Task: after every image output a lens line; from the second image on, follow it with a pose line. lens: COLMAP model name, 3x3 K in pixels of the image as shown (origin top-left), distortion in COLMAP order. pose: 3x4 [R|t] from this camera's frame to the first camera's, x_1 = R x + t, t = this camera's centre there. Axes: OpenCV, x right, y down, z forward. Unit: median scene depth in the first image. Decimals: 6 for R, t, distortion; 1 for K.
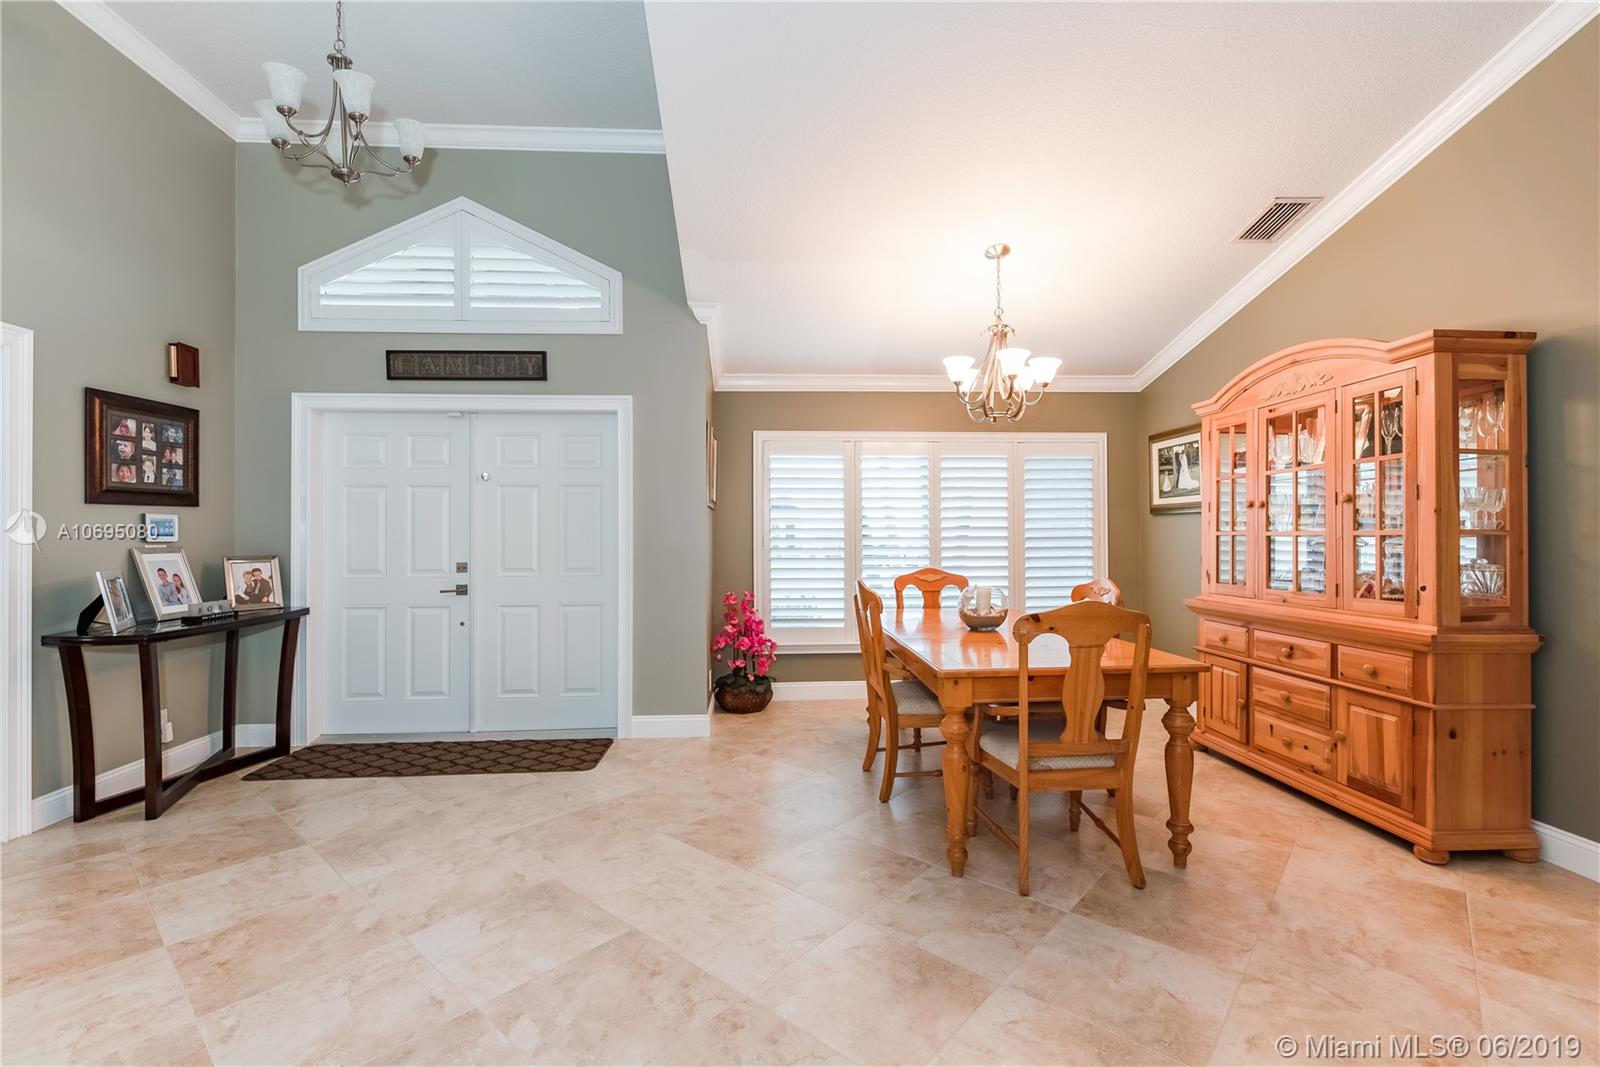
lens RADIAL K [[693.7, 0, 798.4], [0, 693.7, 528.2], [0, 0, 1]] dist [-0.001638, -0.000775]
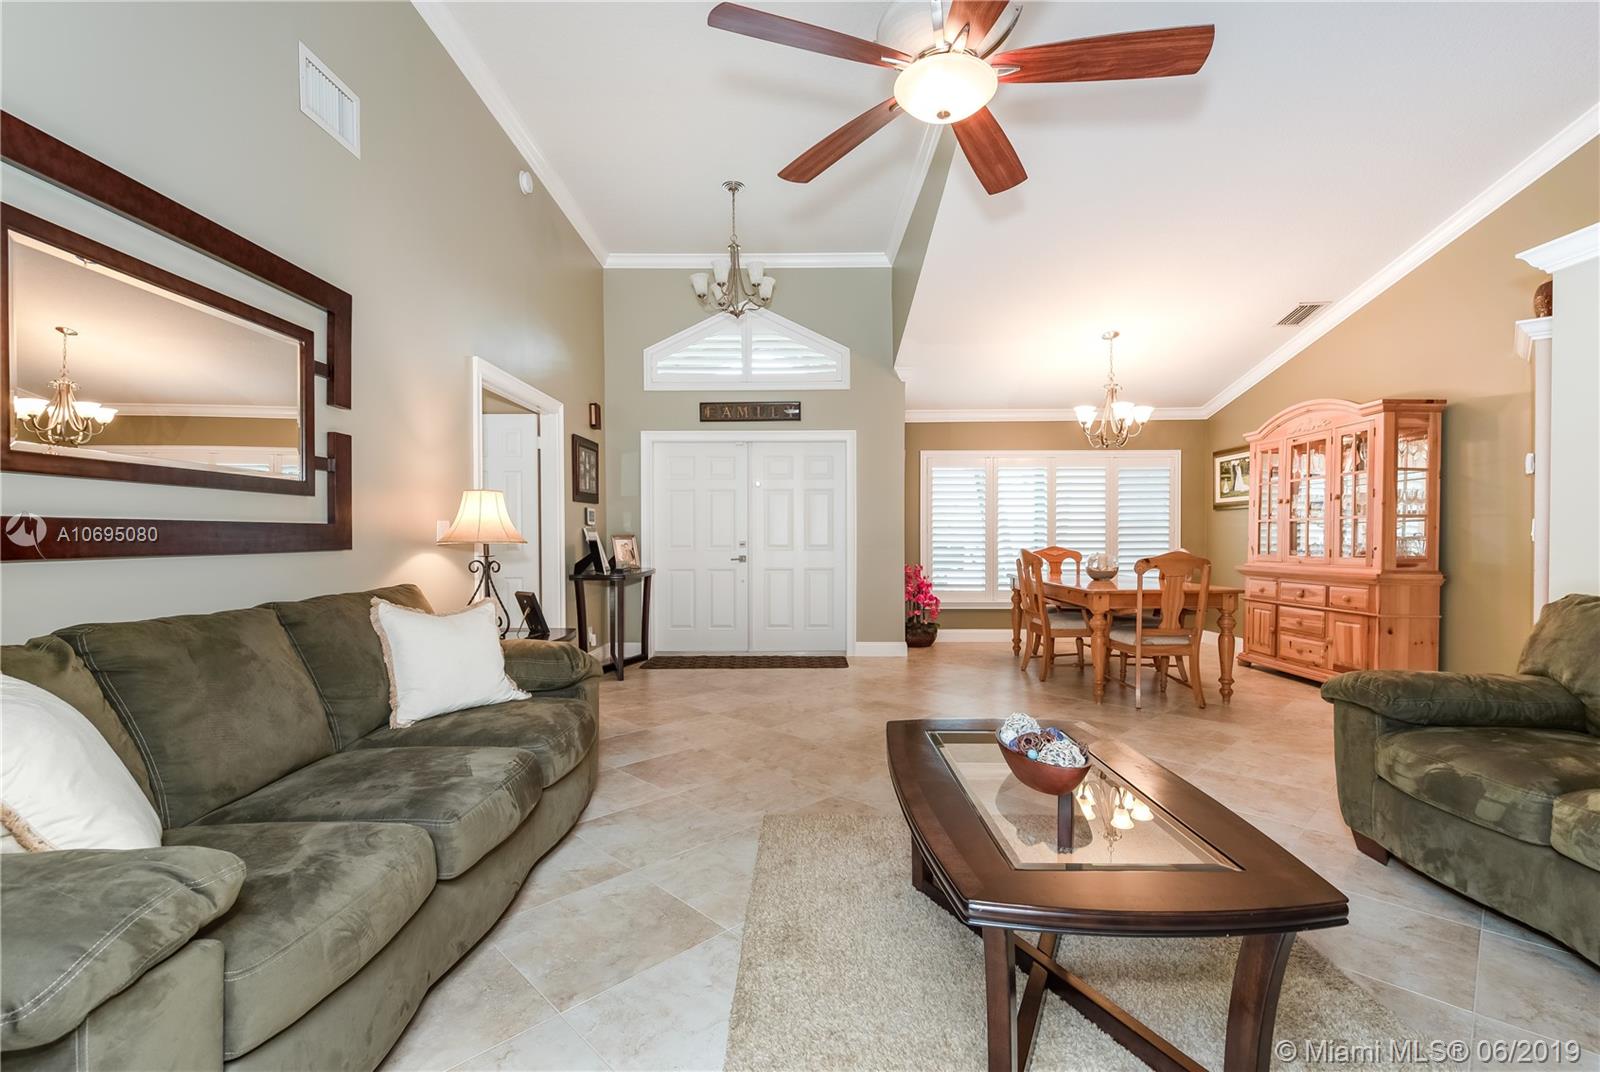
lens RADIAL K [[696.2, 0, 800.1], [0, 696.2, 546.5], [0, 0, 1]] dist [0.000293, 0.000158]
pose [[0.997604, 0.002629, -0.069135, -0.303830], [-0.001153, 0.999771, 0.021386, 0.034345], [0.069175, -0.021255, 0.997378, -0.617759]]
